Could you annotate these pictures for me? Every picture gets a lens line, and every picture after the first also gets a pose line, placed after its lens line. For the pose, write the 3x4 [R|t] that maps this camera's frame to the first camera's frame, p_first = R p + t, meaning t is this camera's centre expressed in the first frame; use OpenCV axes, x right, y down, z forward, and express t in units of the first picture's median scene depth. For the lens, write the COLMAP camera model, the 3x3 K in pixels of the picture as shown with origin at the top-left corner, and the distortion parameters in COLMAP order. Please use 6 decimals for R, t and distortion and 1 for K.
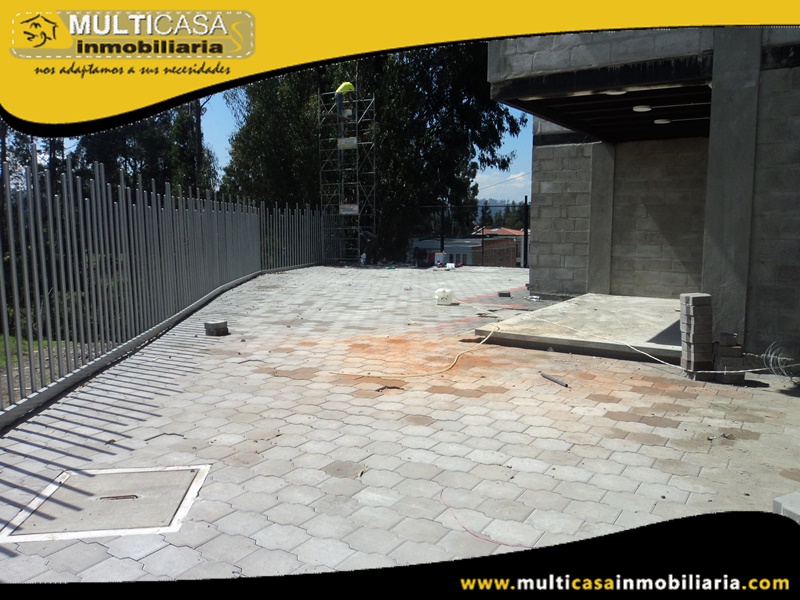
lens RADIAL K [[645.8, 0, 401.2], [0, 645.8, 301.1], [0, 0, 1]] dist [-0.019373, -0.005657]
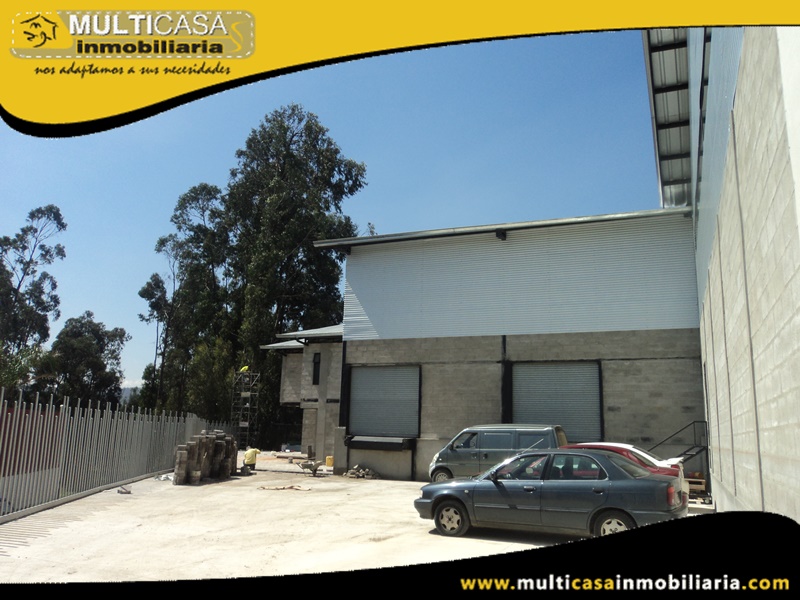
lens RADIAL K [[645.8, 0, 401.9], [0, 645.8, 302.6], [0, 0, 1]] dist [-0.019373, -0.005657]
pose [[0.986837, 0.054546, 0.152241, 0.088585], [-0.001157, 0.943758, -0.330636, 0.182698], [-0.161714, 0.326108, 0.931398, -1.205280]]
